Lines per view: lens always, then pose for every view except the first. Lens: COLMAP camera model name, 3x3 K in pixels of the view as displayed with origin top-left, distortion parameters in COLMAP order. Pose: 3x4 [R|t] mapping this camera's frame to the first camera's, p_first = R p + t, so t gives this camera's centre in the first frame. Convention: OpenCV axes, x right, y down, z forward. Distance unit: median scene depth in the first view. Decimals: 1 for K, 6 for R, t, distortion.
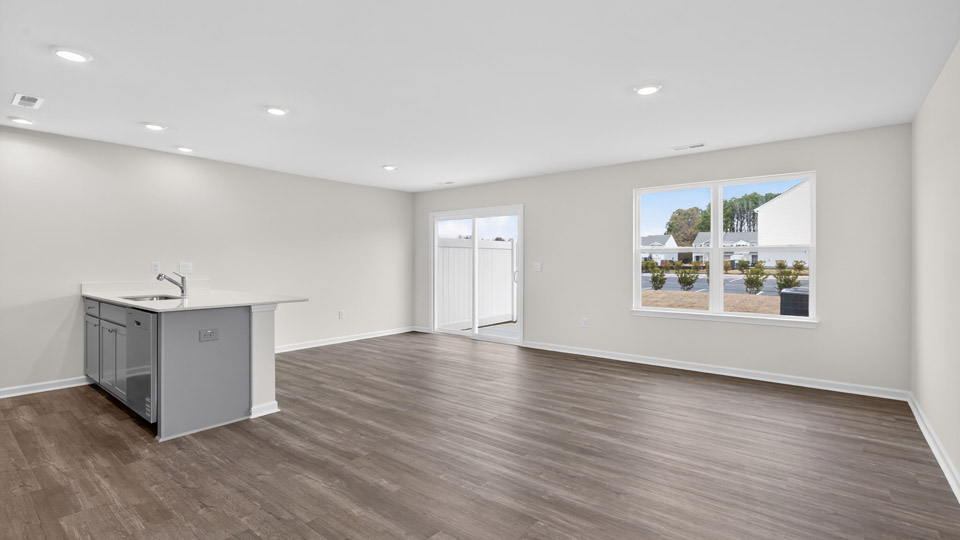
lens RADIAL K [[447.3, 0, 480.0], [0, 447.3, 270.0], [0, 0, 1]] dist [0.006623, -0.000135]
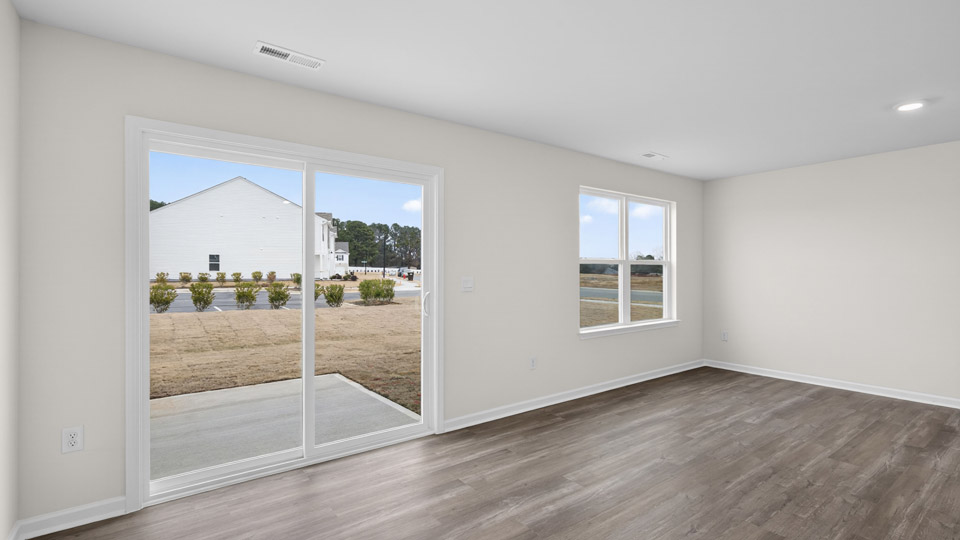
lens RADIAL K [[447.3, 0, 480.0], [0, 447.3, 270.0], [0, 0, 1]] dist [0.006623, -0.000135]
pose [[0.240664, 0.006930, 0.970584, -0.404944], [0.019572, 0.999737, -0.011991, -0.015569], [-0.970411, 0.021882, 0.240465, 0.799113]]
